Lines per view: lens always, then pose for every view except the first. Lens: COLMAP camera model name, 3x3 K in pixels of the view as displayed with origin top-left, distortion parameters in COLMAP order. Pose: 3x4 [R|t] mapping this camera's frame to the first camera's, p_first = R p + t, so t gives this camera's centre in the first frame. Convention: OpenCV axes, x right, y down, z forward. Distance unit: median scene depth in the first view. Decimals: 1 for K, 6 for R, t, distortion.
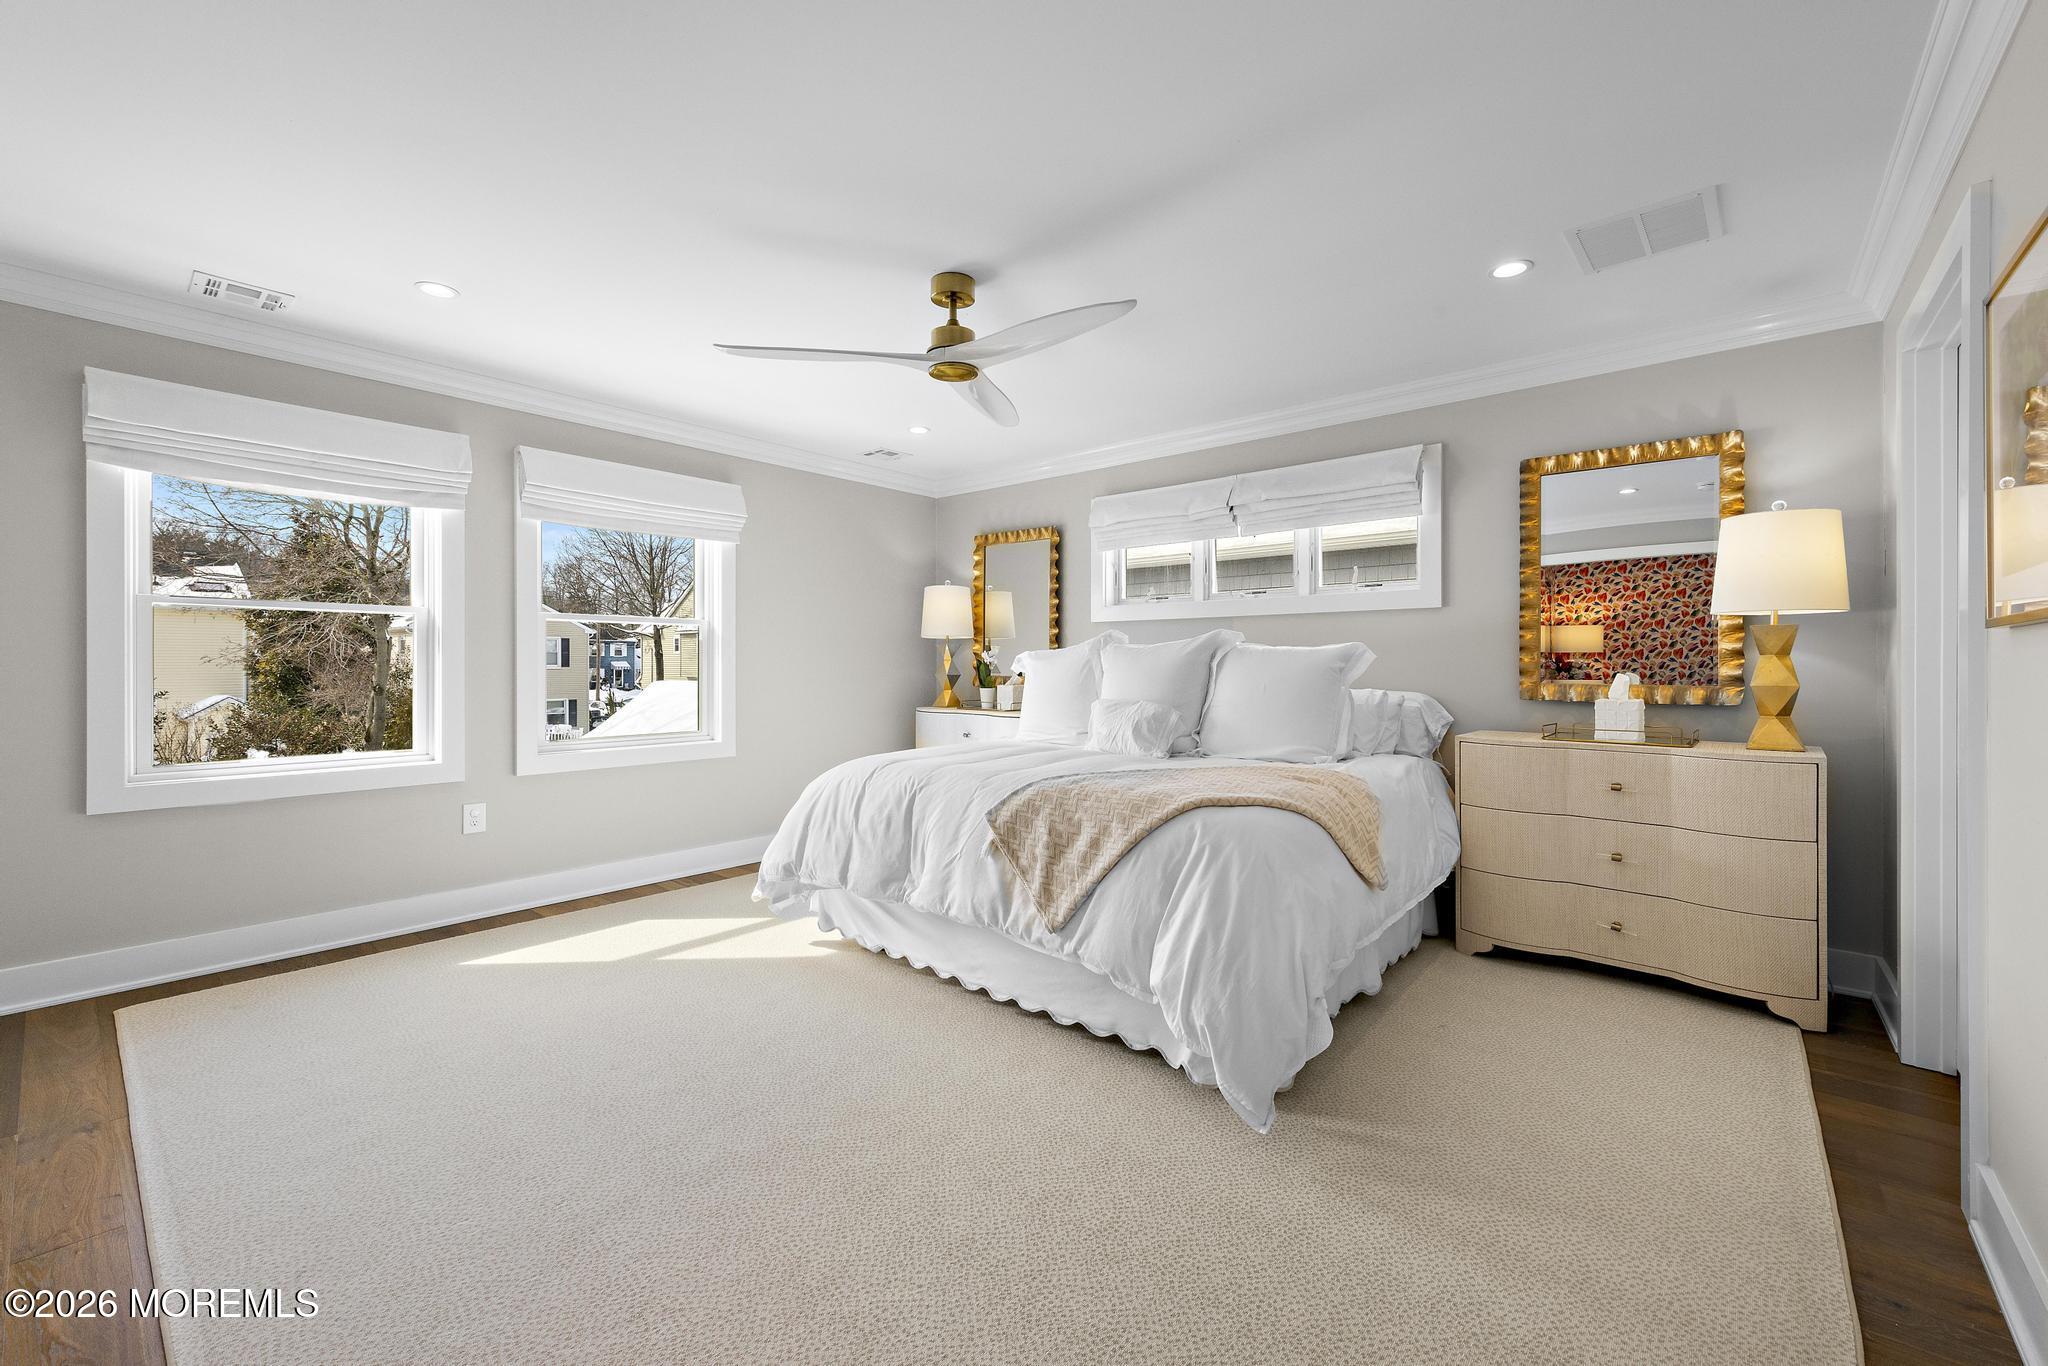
lens RADIAL K [[868.5, 0, 1016.0], [0, 868.5, 667.6], [0, 0, 1]] dist [-0.000827, -0.000787]
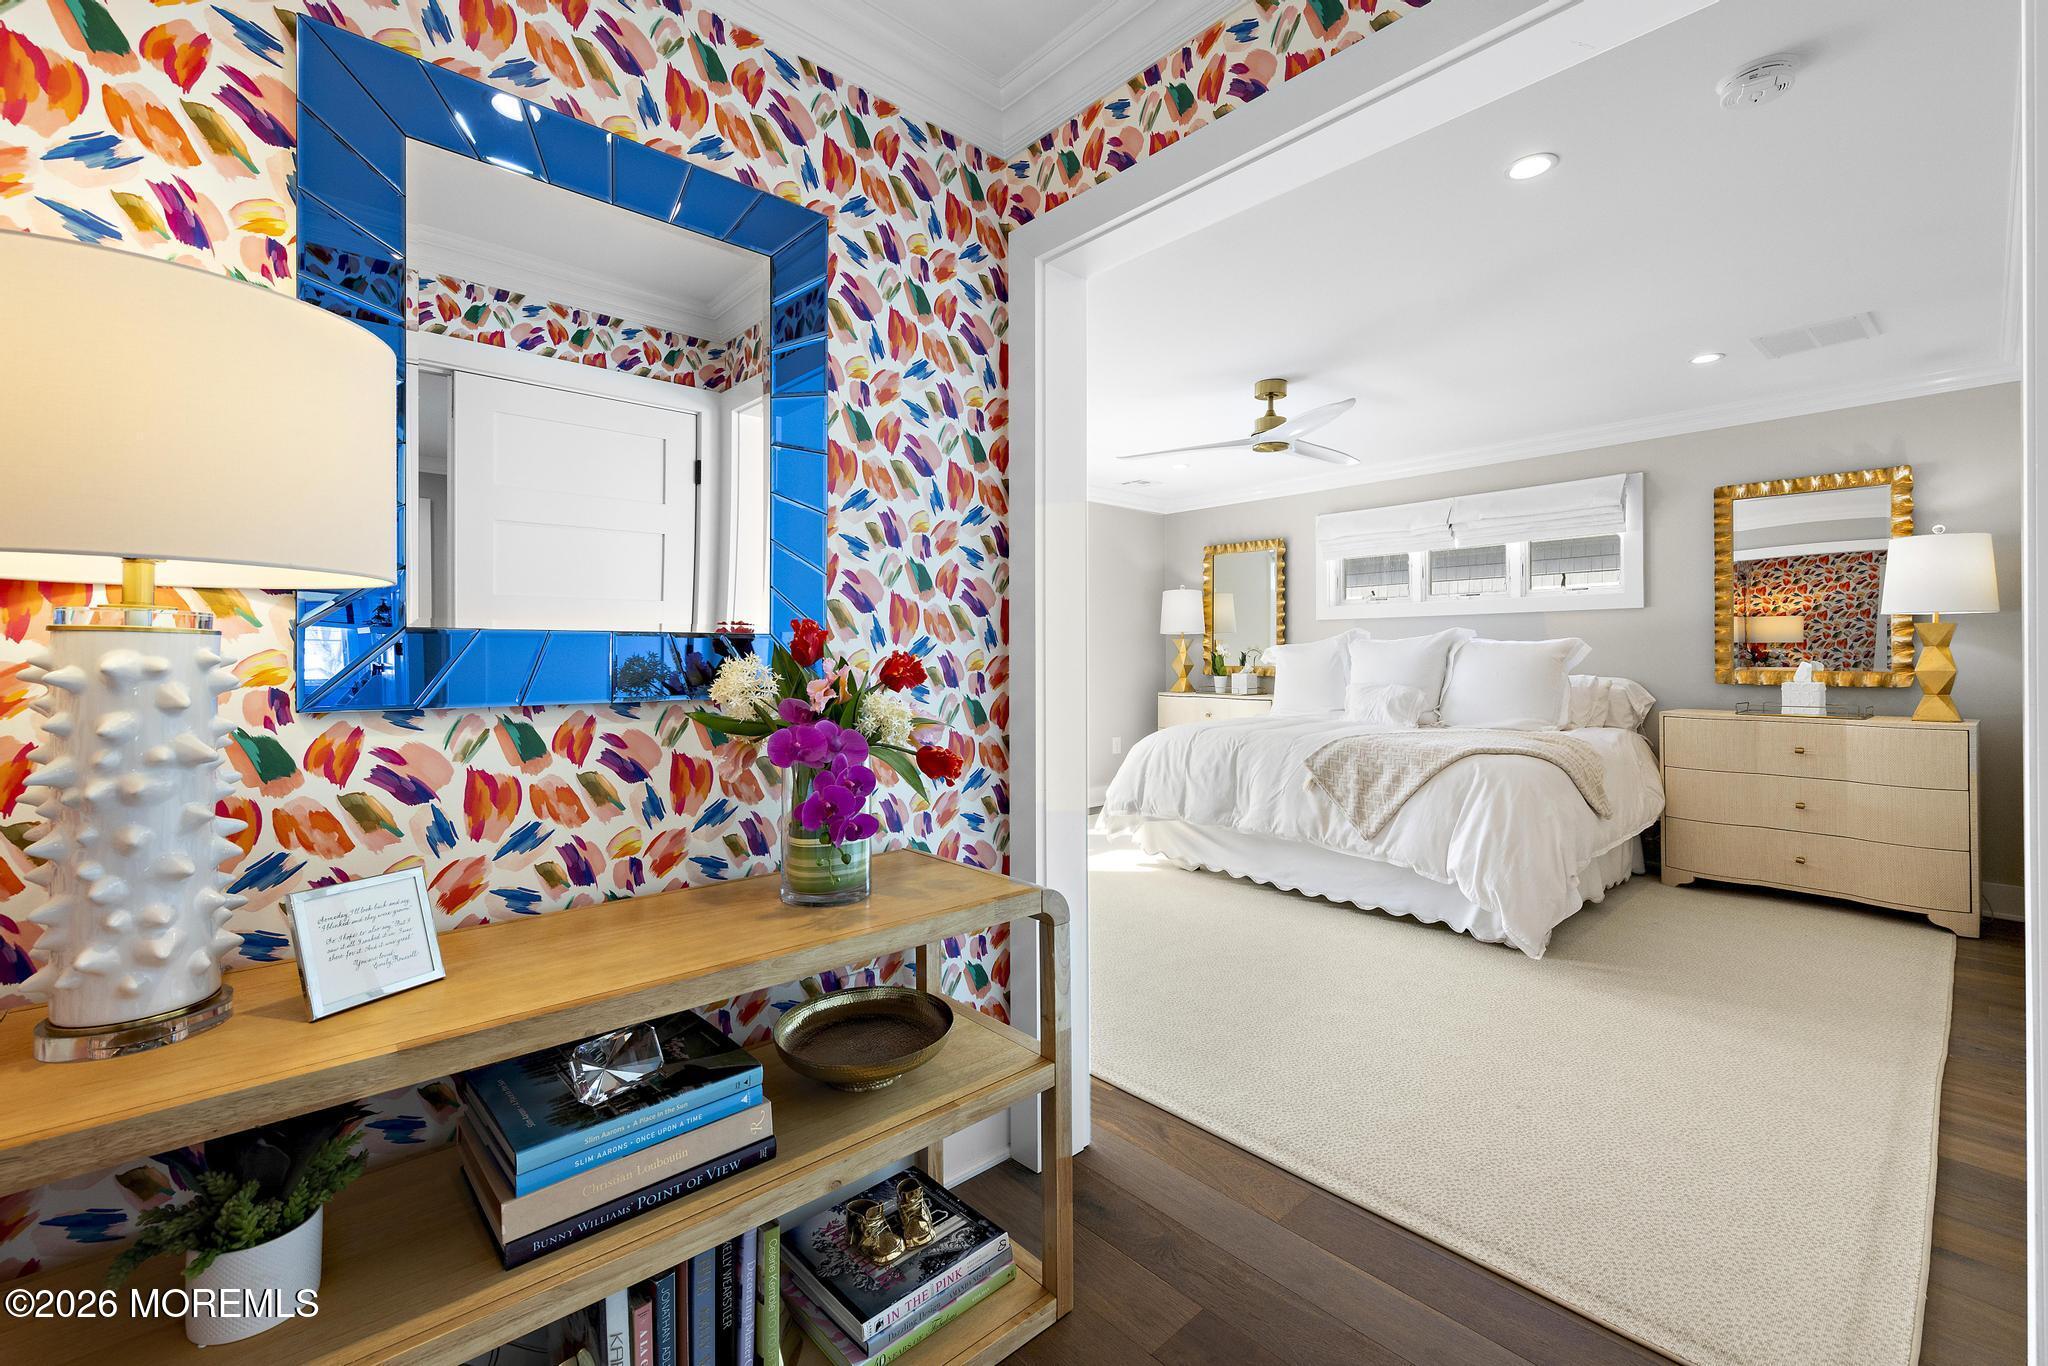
lens RADIAL K [[868.5, 0, 1036.9], [0, 868.5, 652.6], [0, 0, 1]] dist [-0.000827, -0.000787]
pose [[0.990855, -0.003561, -0.134883, -0.230709], [0.002472, 0.999963, -0.008243, 0.001466], [0.134907, 0.007834, 0.990827, -0.389168]]
